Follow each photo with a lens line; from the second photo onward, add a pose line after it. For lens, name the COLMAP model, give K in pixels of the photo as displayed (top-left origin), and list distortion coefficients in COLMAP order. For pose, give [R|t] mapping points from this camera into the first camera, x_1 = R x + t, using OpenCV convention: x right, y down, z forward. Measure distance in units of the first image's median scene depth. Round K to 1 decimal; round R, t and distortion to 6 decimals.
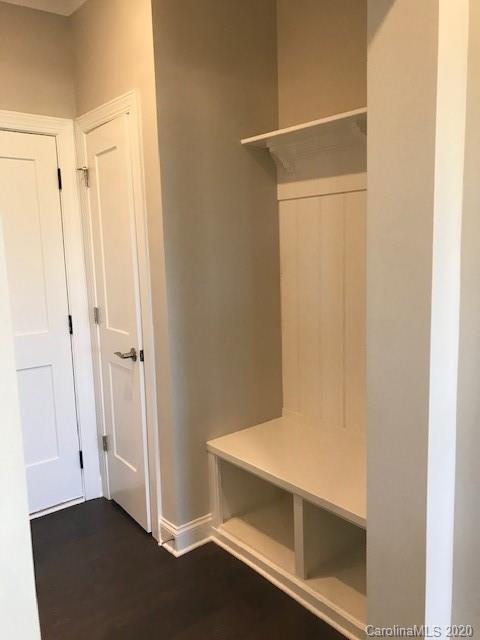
lens RADIAL K [[521.7, 0, 240.0], [0, 521.7, 320.0], [0, 0, 1]] dist [0.007606, 0.006227]
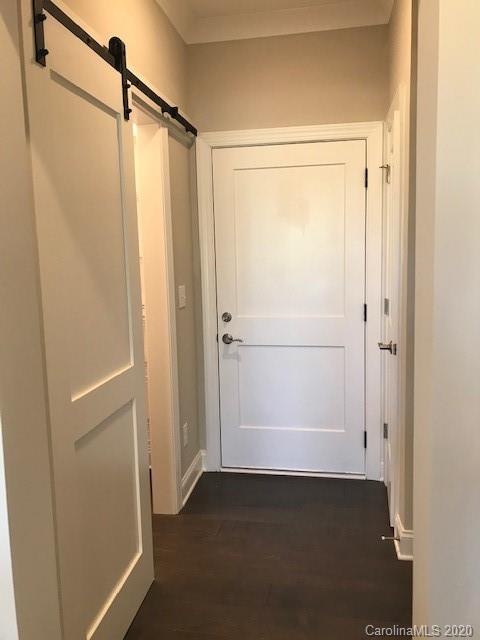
lens RADIAL K [[521.7, 0, 240.0], [0, 521.7, 320.0], [0, 0, 1]] dist [0.007606, 0.006227]
pose [[0.628197, 0.111931, -0.769961, 0.361569], [-0.103704, 0.992814, 0.059717, -0.015039], [0.771112, 0.042334, 0.635290, 0.121571]]
